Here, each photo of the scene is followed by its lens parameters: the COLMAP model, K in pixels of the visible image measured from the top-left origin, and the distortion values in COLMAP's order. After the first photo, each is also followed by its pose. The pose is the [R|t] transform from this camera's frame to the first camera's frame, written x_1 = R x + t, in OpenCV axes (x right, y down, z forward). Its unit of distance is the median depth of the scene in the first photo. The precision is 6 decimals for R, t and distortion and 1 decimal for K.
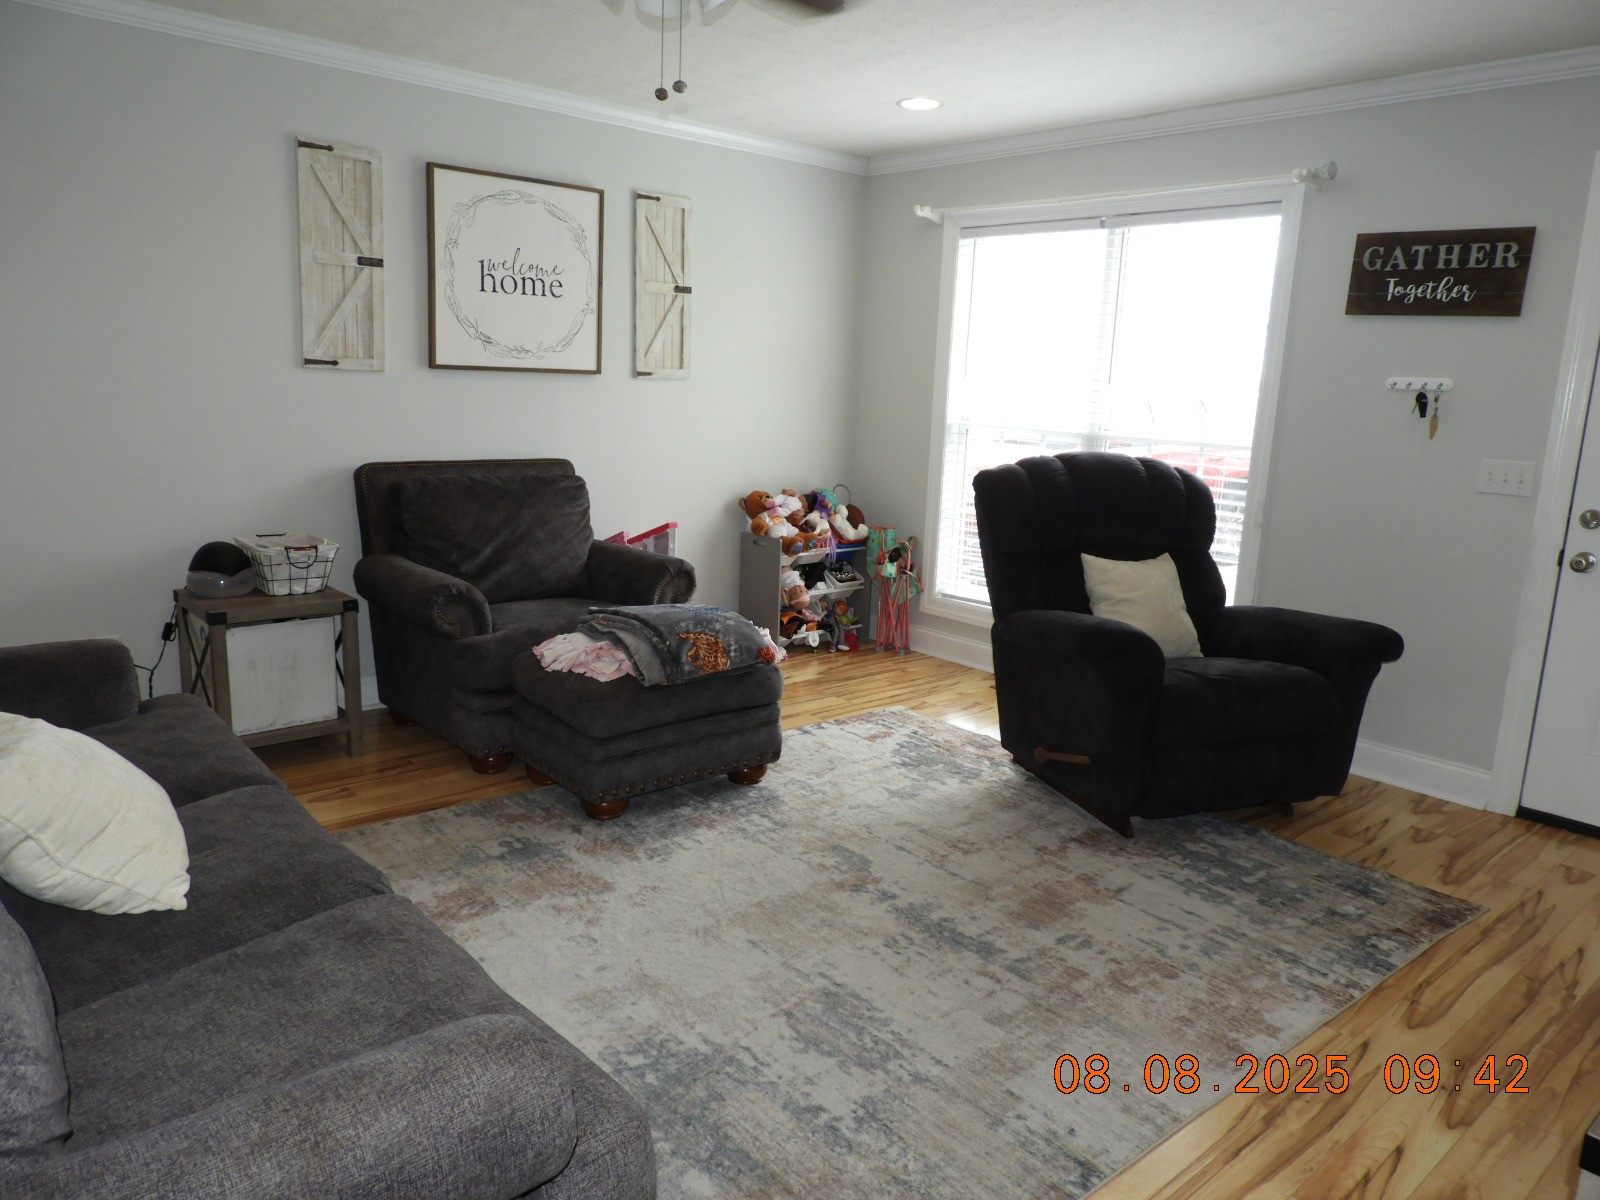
lens RADIAL K [[1131.4, 0, 804.7], [0, 1131.4, 599.0], [0, 0, 1]] dist [0.005526, -0.005236]
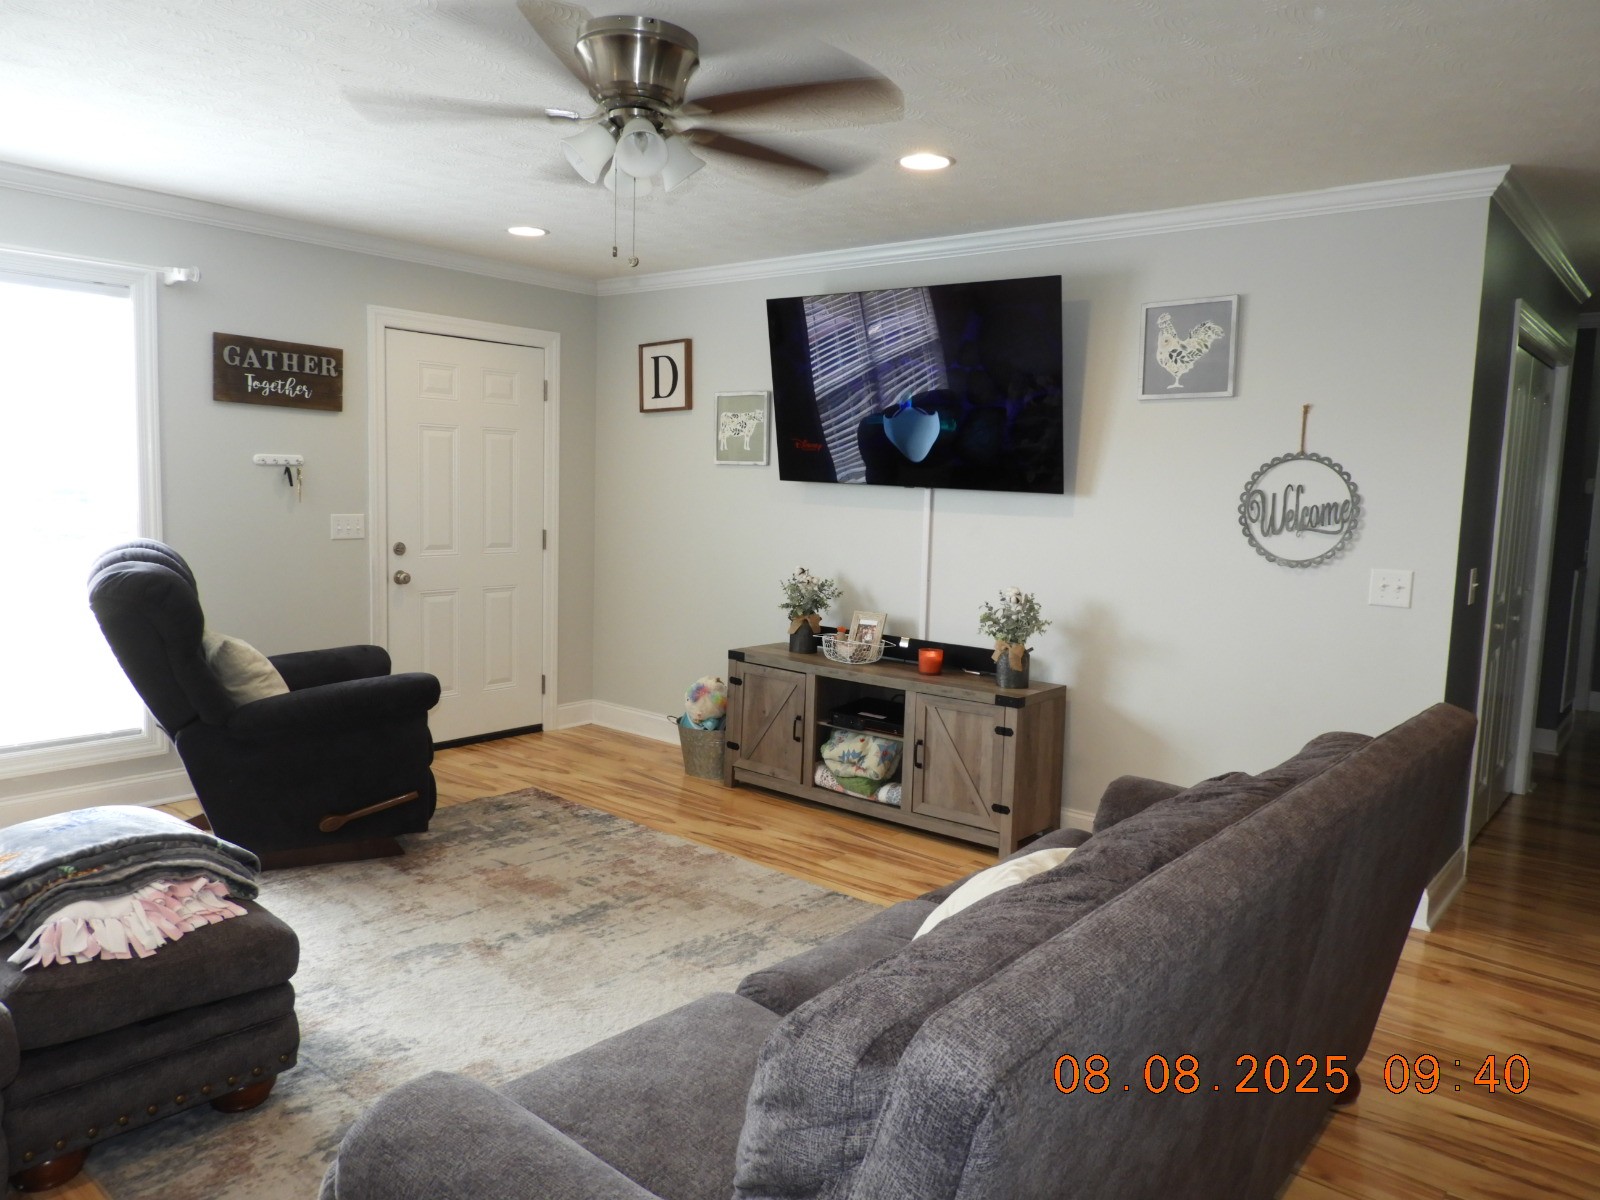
lens RADIAL K [[1131.4, 0, 804.7], [0, 1131.4, 599.0], [0, 0, 1]] dist [0.005526, -0.005236]
pose [[-0.152445, -0.152509, 0.976474, -0.798225], [0.156150, 0.971895, 0.176172, -0.170654], [-0.975899, 0.179333, -0.124346, 0.617821]]
